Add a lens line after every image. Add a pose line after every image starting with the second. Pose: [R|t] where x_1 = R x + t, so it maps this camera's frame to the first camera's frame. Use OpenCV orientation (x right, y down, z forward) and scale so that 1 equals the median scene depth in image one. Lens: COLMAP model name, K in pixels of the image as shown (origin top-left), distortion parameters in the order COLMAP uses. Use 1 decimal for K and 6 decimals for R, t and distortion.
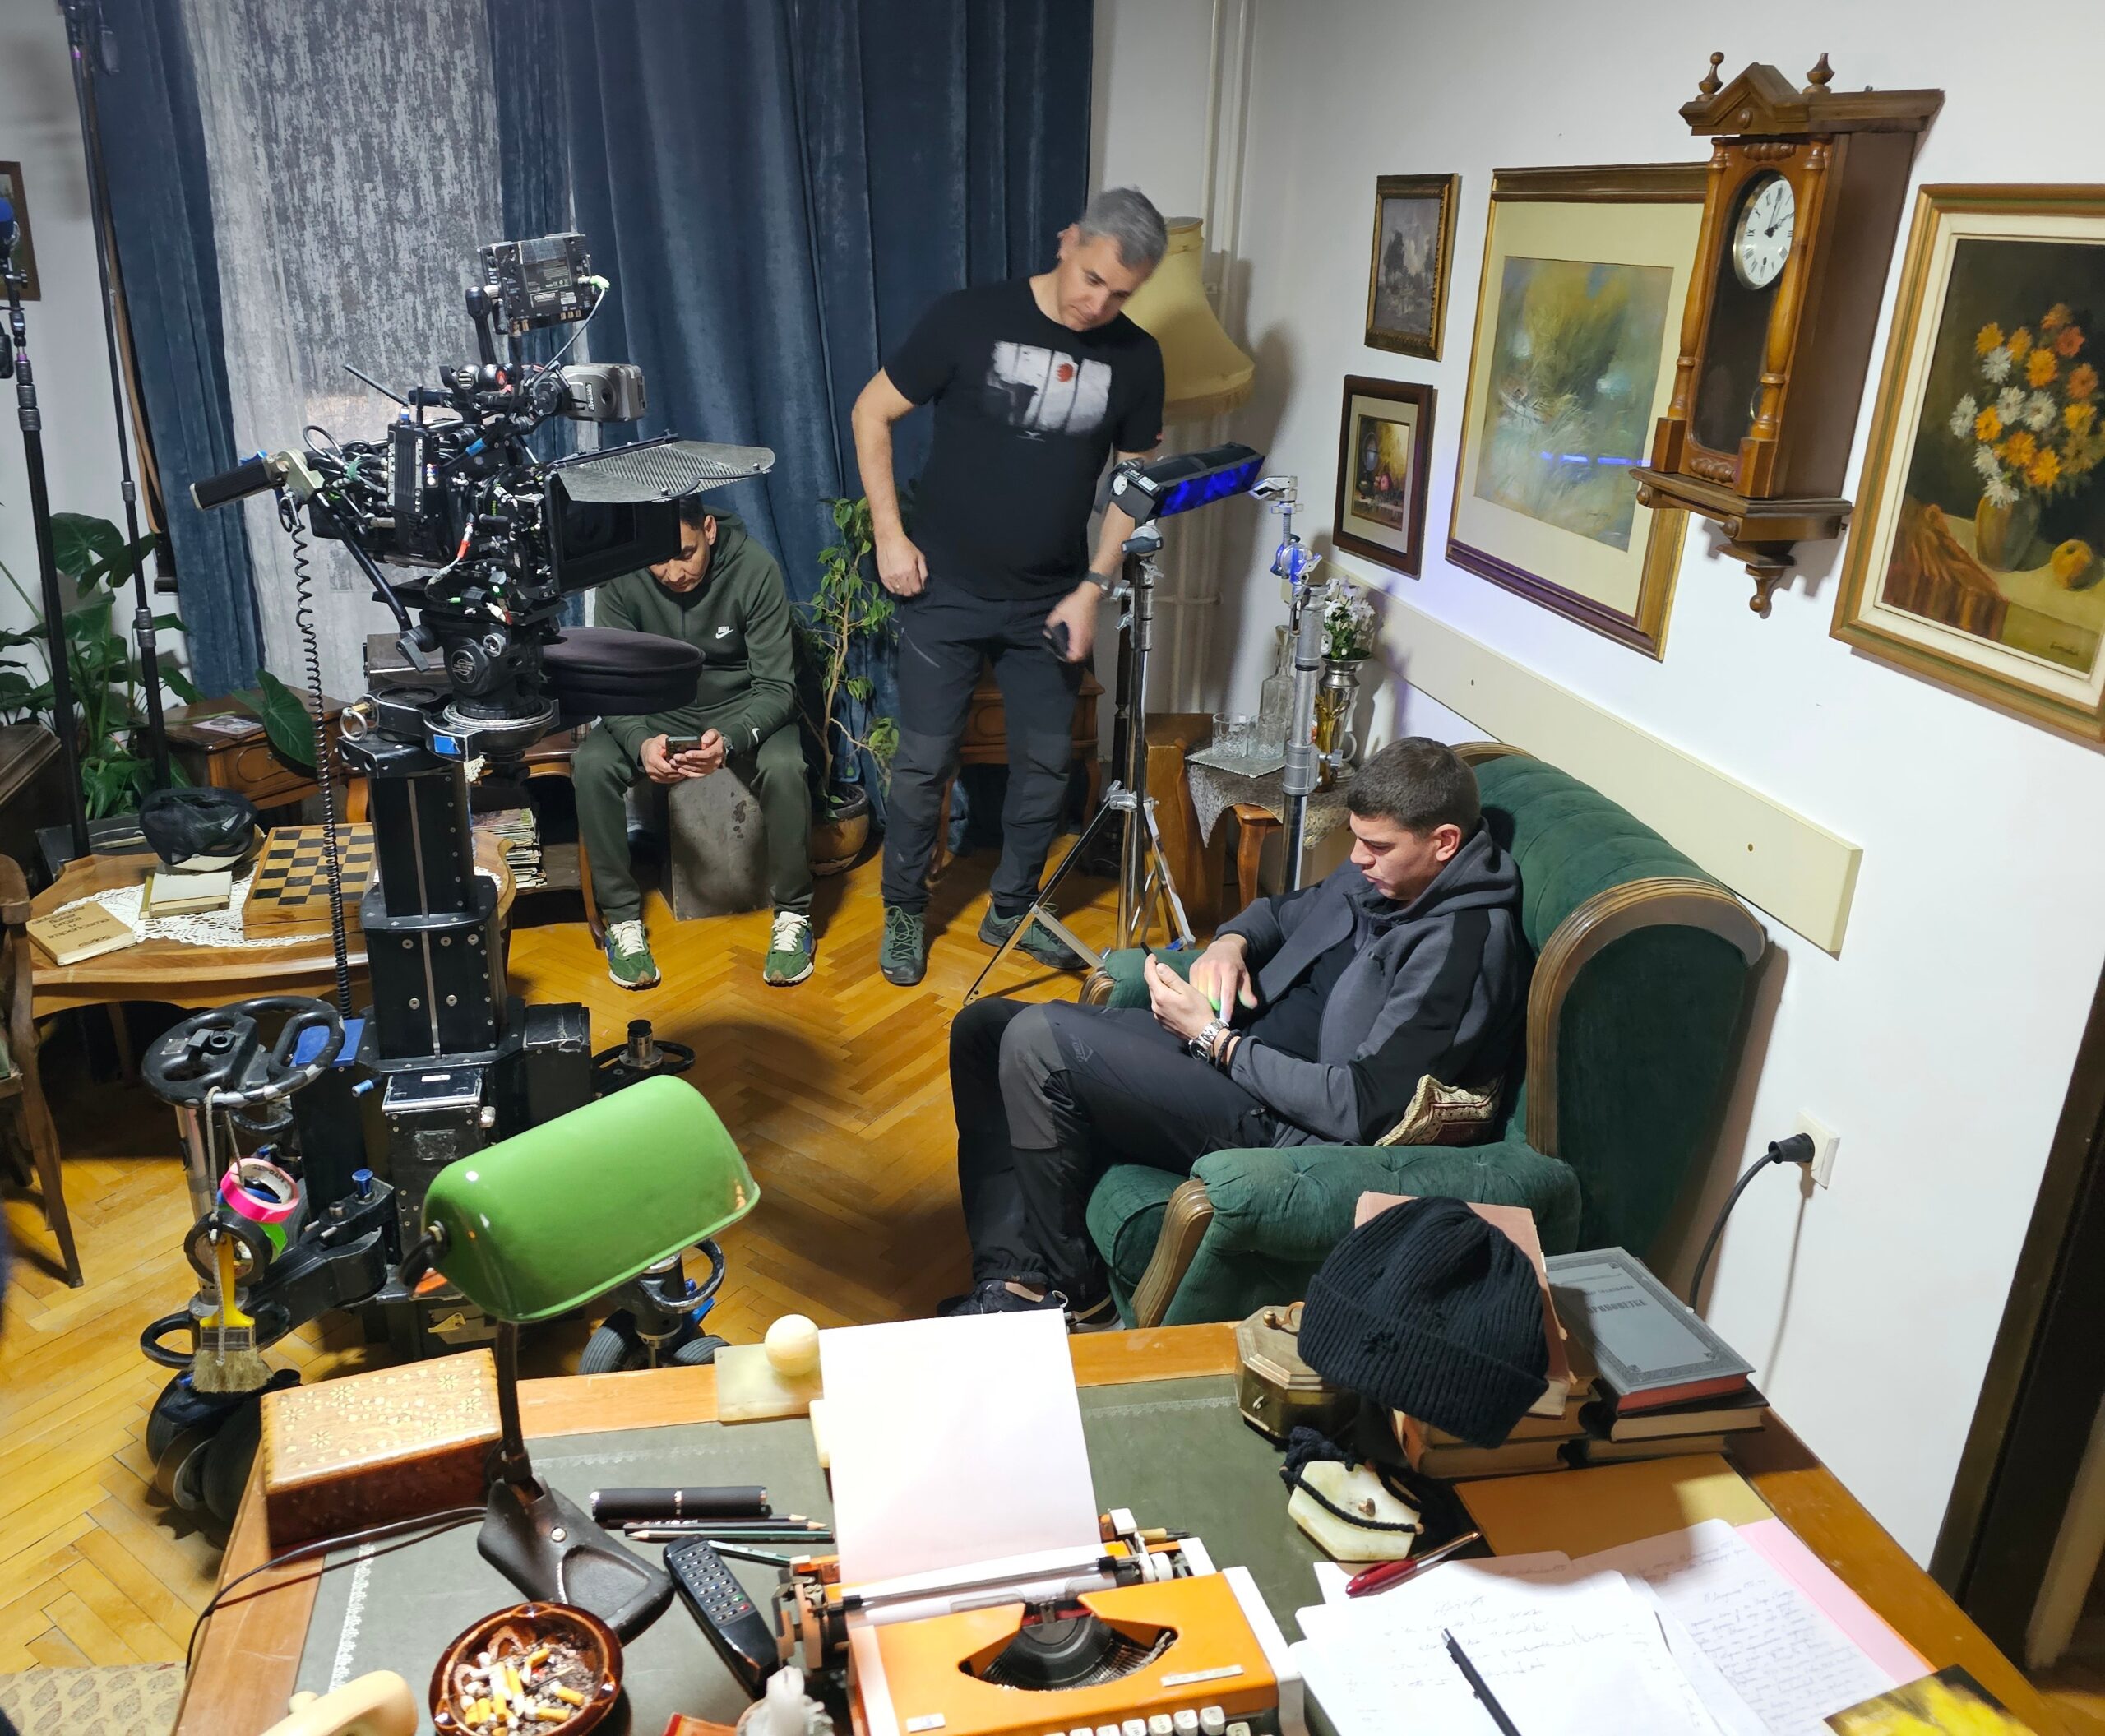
lens RADIAL K [[1642.9, 0, 932.6], [0, 1642.9, 881.3], [0, 0, 1]] dist [0.031973, -0.018258]
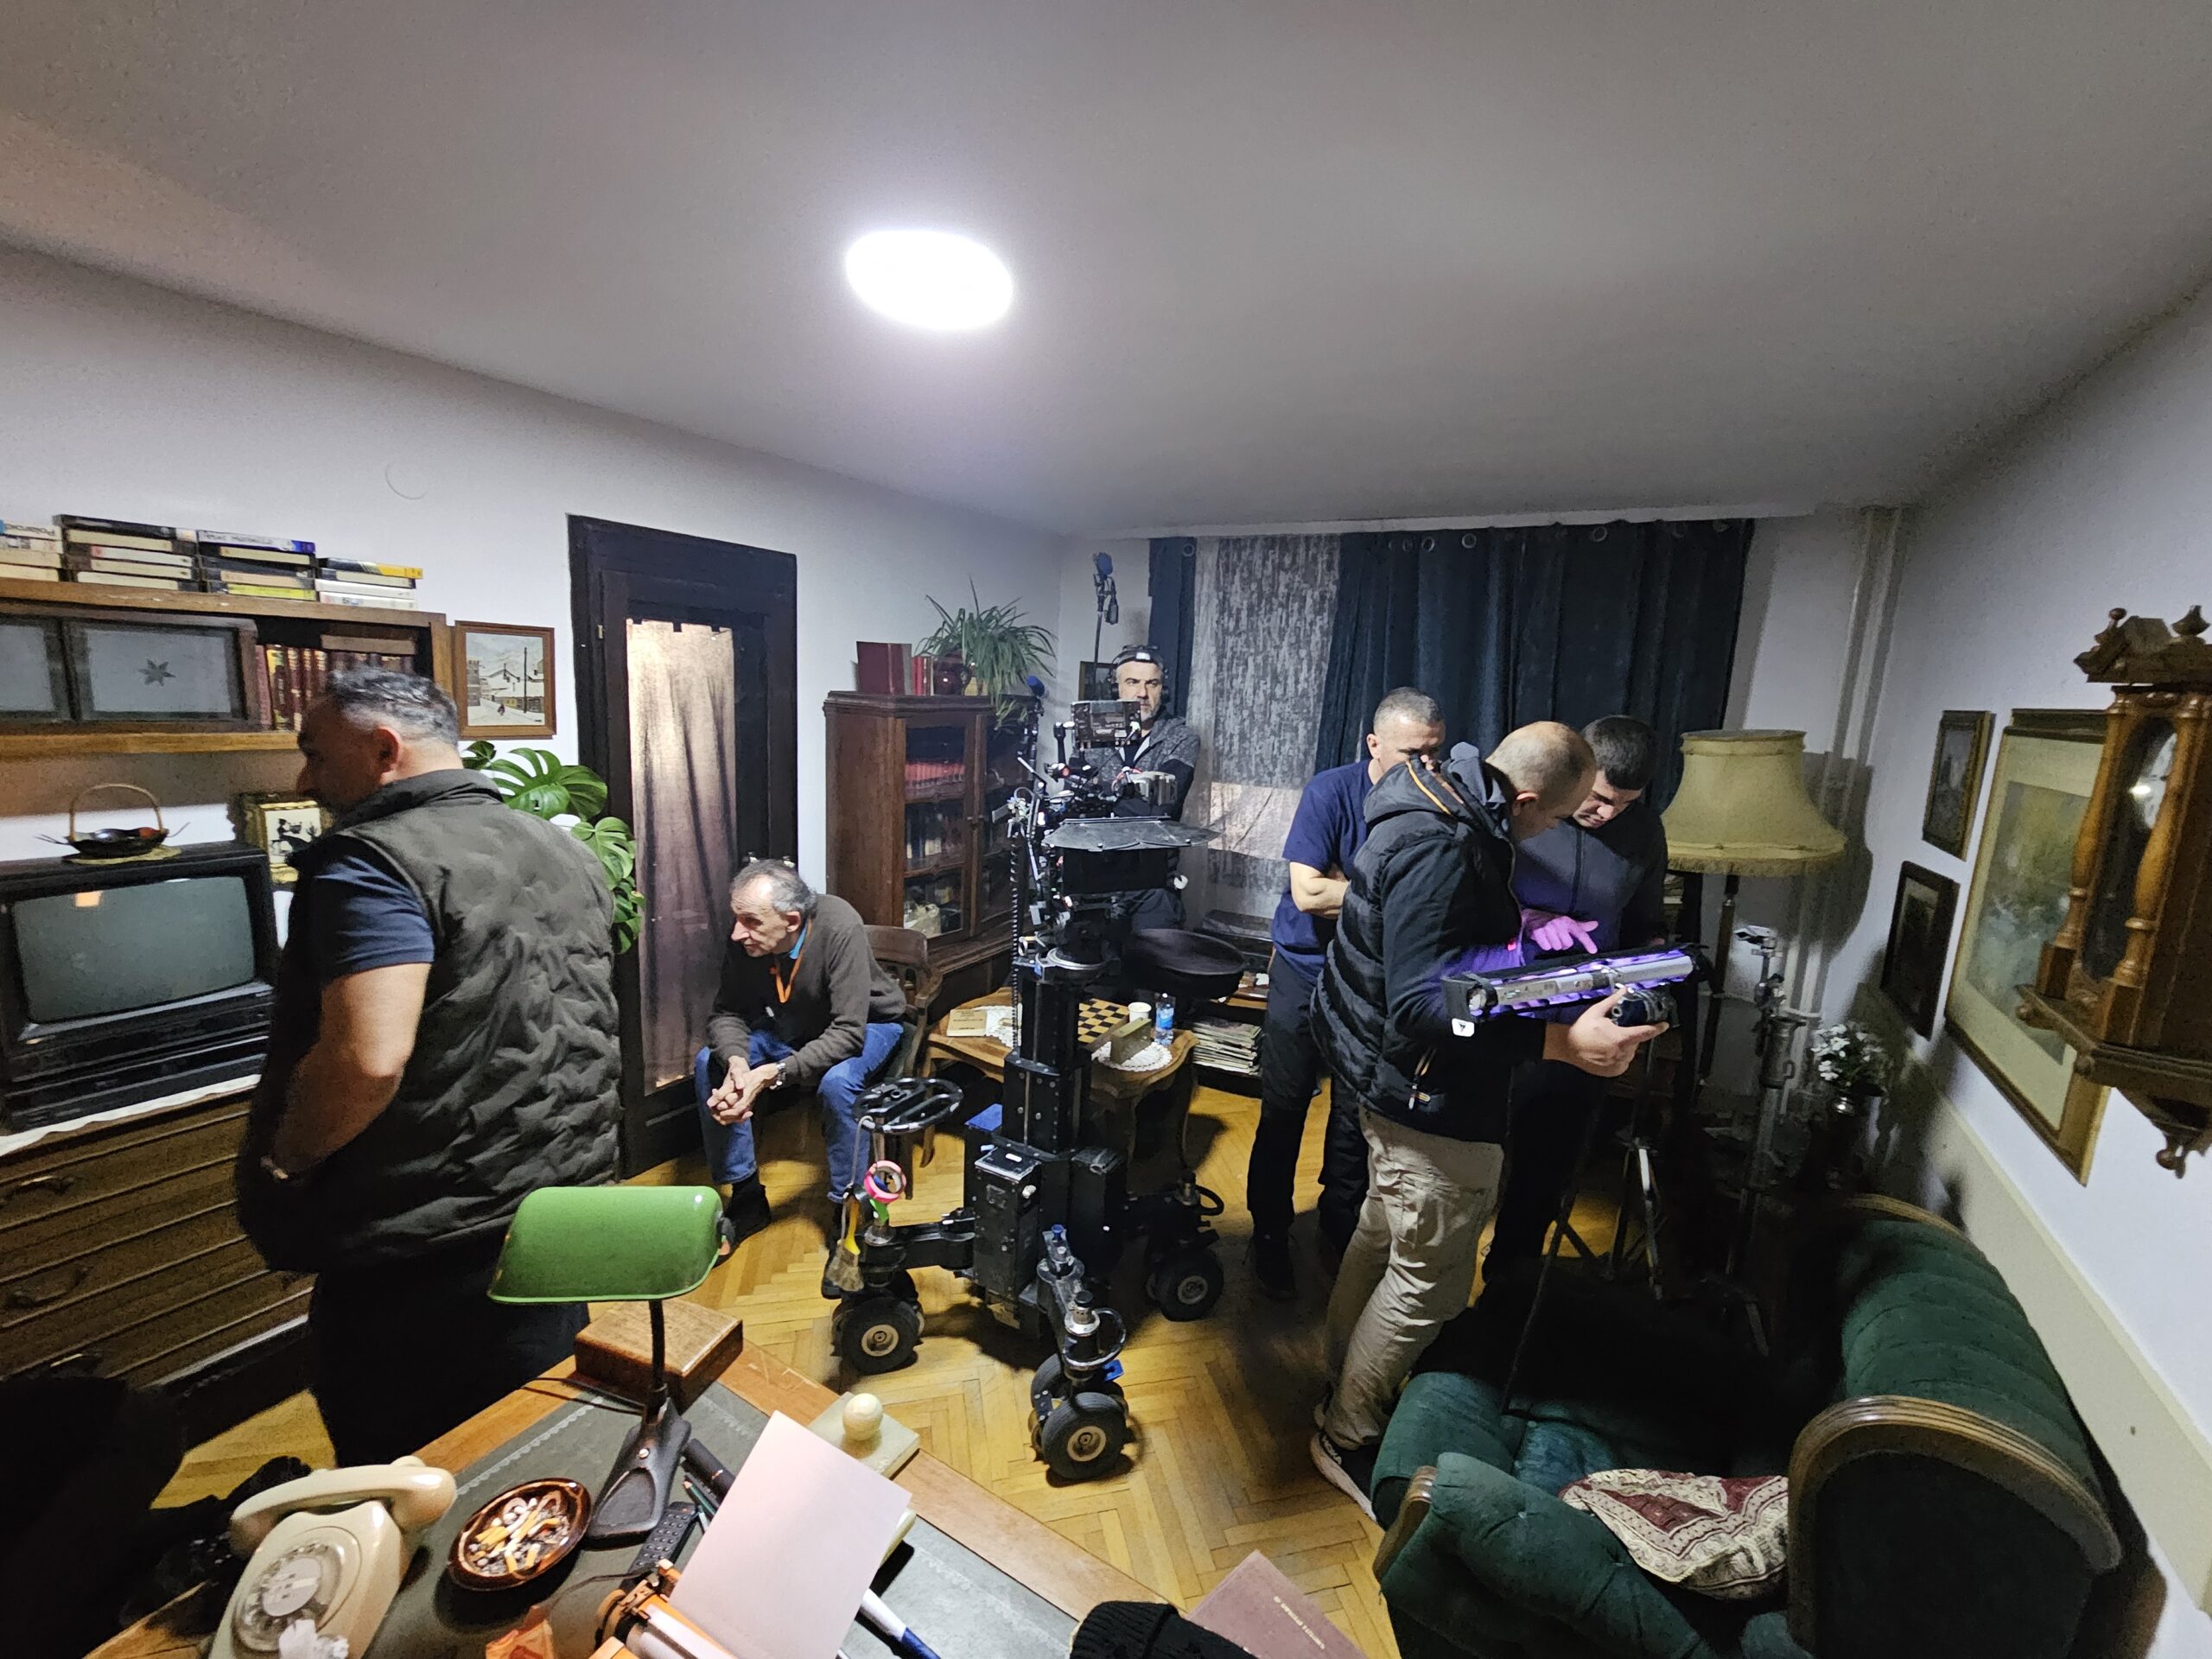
lens RADIAL K [[922.8, 0, 1119.3], [0, 922.8, 840.7], [0, 0, 1]] dist [-0.004425, 0.000882]
pose [[0.779172, 0.151572, -0.608208, 0.257944], [-0.289832, 0.947483, -0.135180, -0.077027], [0.555777, 0.281607, 0.782183, 0.181657]]
